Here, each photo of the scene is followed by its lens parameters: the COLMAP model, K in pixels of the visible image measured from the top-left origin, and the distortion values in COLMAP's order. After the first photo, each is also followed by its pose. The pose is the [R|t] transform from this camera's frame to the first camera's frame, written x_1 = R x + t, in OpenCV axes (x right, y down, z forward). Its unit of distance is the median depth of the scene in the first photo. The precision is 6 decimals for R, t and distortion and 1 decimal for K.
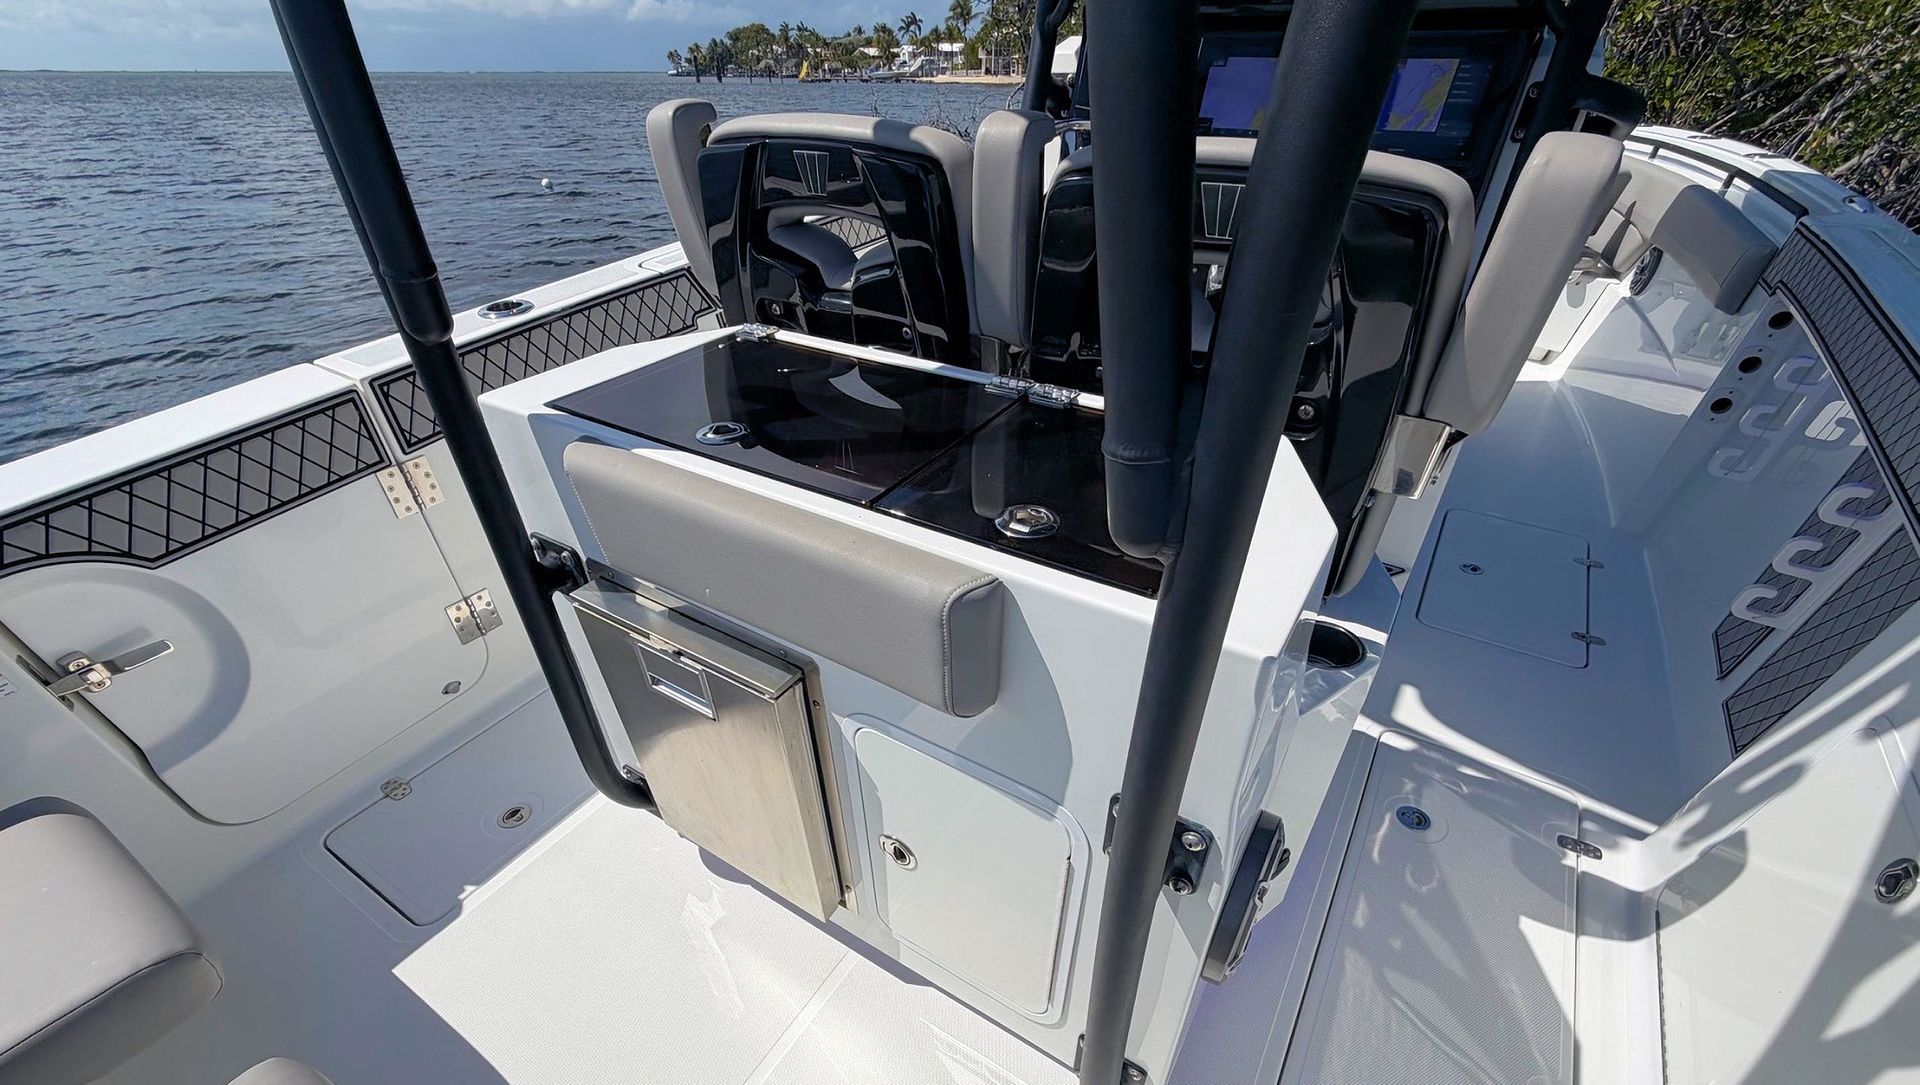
lens RADIAL K [[790.7, 0, 959.8], [0, 790.7, 646.5], [0, 0, 1]] dist [-0.006041, 0.000008]
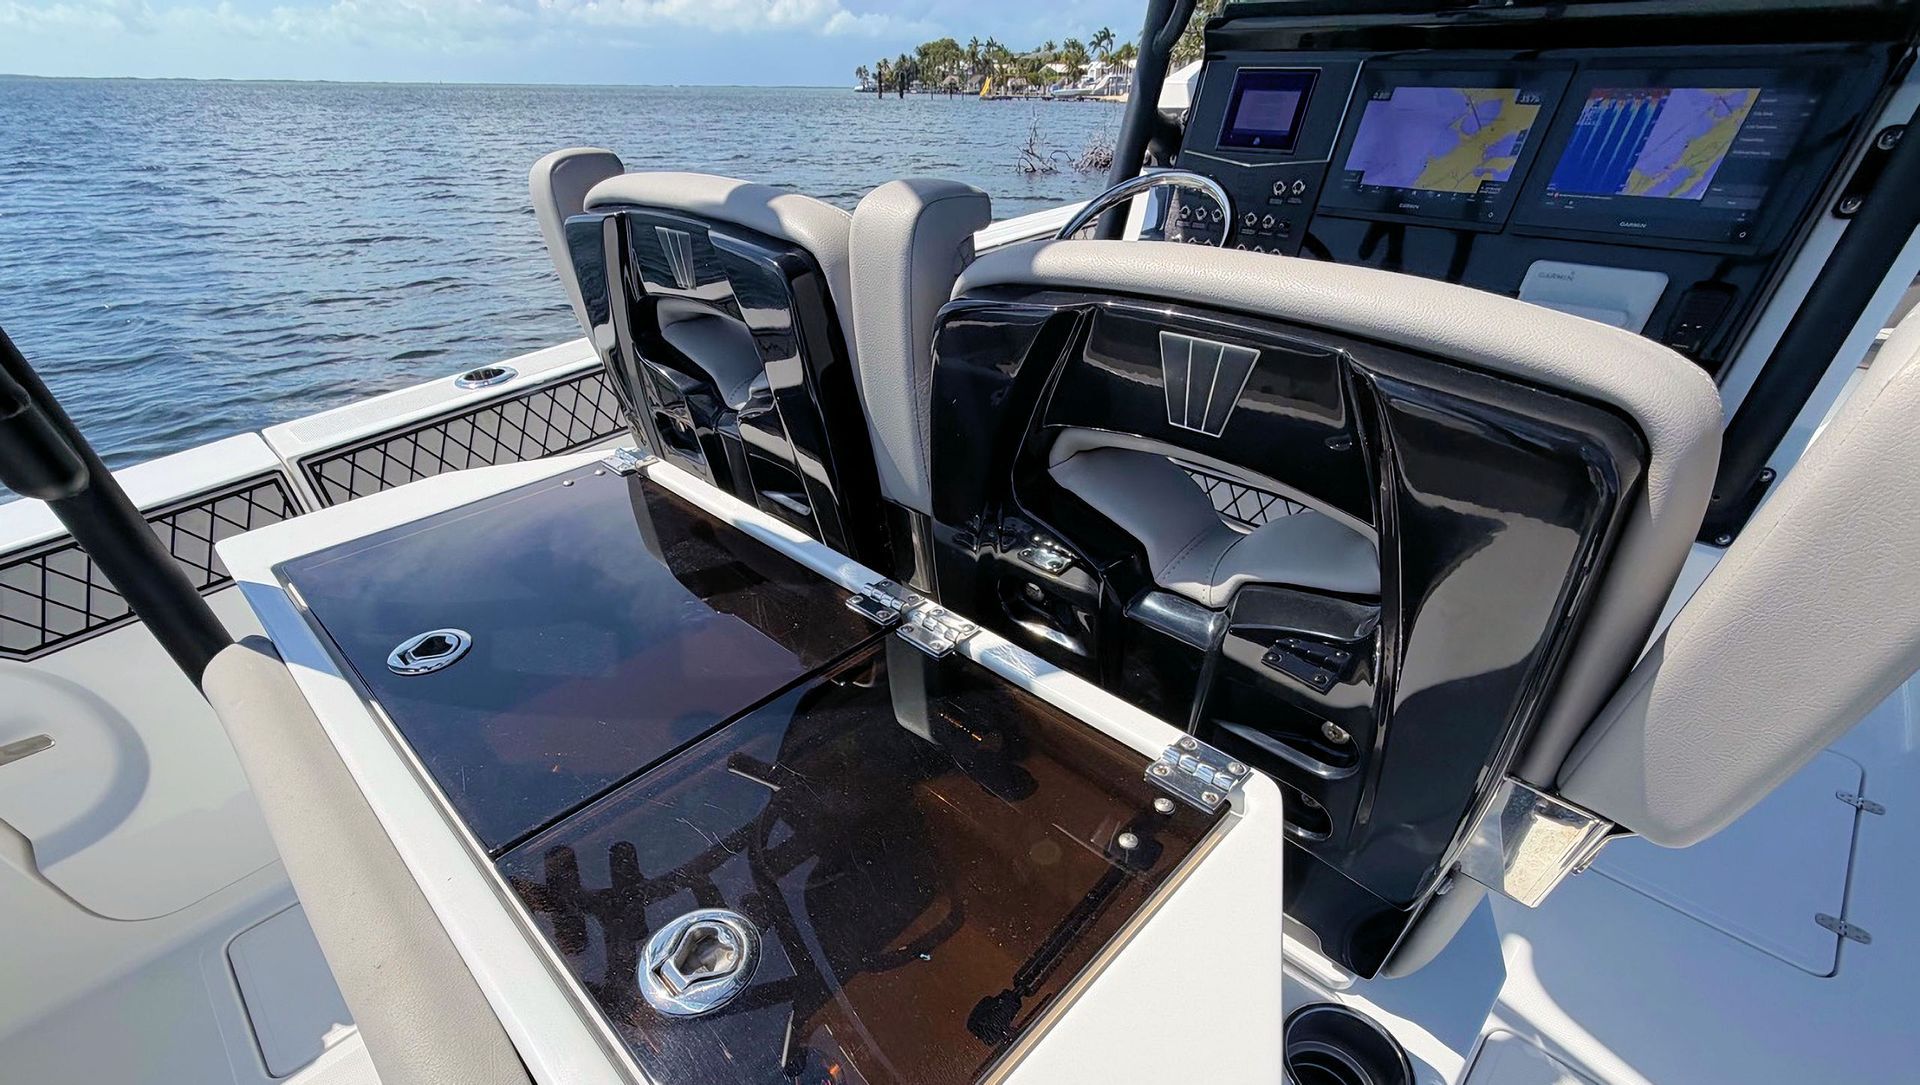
lens RADIAL K [[785.9, 0, 961.3], [0, 785.9, 682.8], [0, 0, 1]] dist [0.002864, 0.000629]
pose [[0.977823, 0.127184, -0.166395, 0.101838], [-0.124076, 0.991849, 0.028985, -0.126073], [0.168725, -0.007697, 0.985633, 0.149523]]
